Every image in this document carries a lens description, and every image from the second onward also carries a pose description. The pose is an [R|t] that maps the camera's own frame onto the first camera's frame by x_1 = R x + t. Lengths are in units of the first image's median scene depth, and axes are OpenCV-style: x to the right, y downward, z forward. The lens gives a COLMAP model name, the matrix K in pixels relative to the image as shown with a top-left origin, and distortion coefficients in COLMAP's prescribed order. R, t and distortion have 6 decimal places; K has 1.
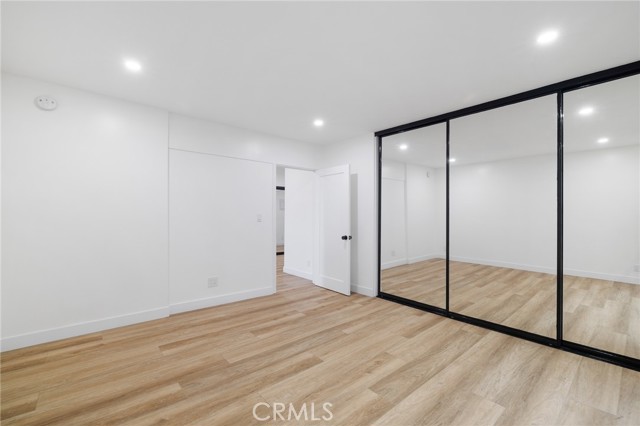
lens RADIAL K [[271.0, 0, 320.0], [0, 271.0, 213.0], [0, 0, 1]] dist [0.000836, 0.000026]
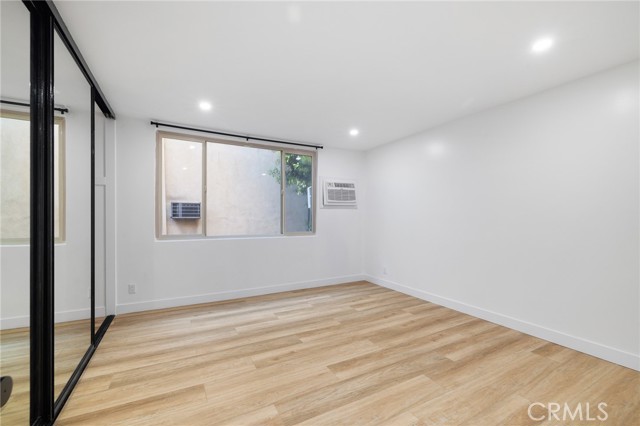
lens RADIAL K [[265.2, 0, 320.0], [0, 265.2, 213.0], [0, 0, 1]] dist [-0.000134, -0.000048]
pose [[-0.975711, -0.004918, 0.219008, -0.177409], [-0.009014, 0.999803, -0.017705, -0.000403], [-0.218878, -0.019249, -0.975562, 2.015725]]
